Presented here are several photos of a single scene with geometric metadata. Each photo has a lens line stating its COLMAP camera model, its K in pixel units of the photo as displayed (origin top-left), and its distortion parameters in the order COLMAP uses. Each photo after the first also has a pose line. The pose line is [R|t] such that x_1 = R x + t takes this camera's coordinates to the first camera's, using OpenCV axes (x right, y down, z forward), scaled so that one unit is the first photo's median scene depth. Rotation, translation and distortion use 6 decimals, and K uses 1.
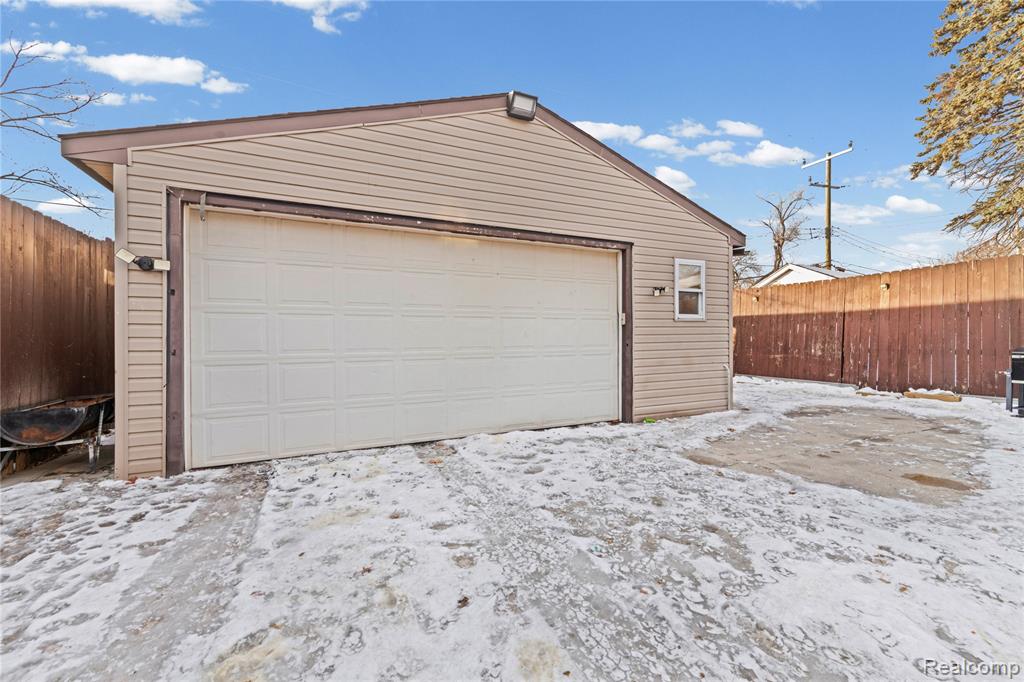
lens RADIAL K [[409.0, 0, 511.0], [0, 409.0, 339.3], [0, 0, 1]] dist [0.003397, 0.000309]
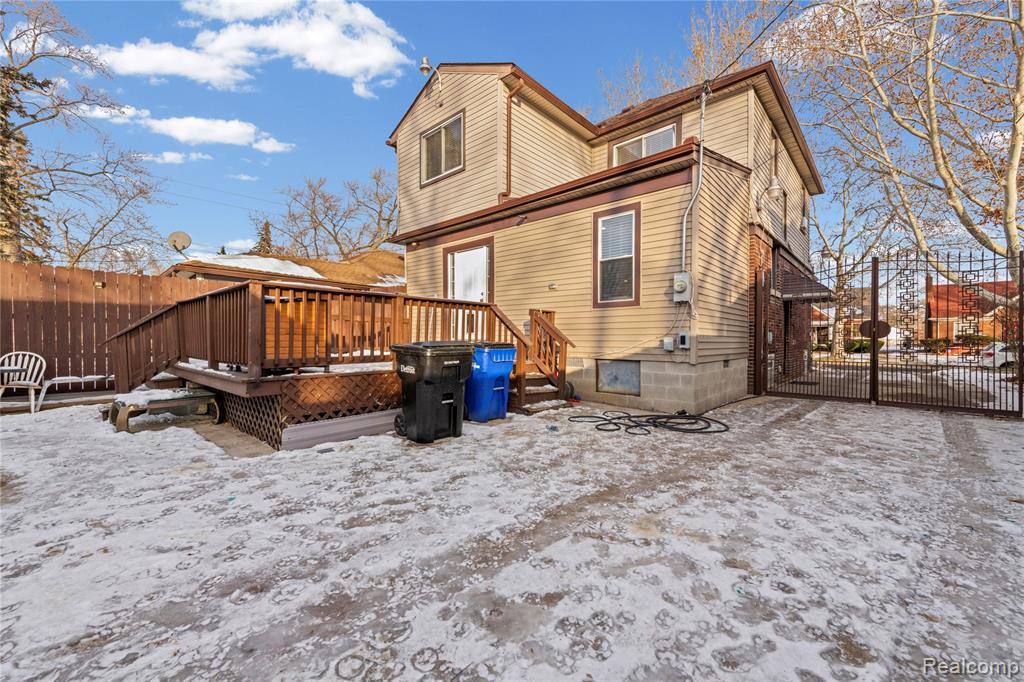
lens RADIAL K [[409.0, 0, 510.5], [0, 409.0, 341.8], [0, 0, 1]] dist [0.003397, 0.000309]
pose [[-0.406435, -0.003913, 0.913671, -0.565514], [0.001692, 0.999986, 0.005036, 0.004173], [-0.913678, 0.003593, -0.406422, 0.395346]]
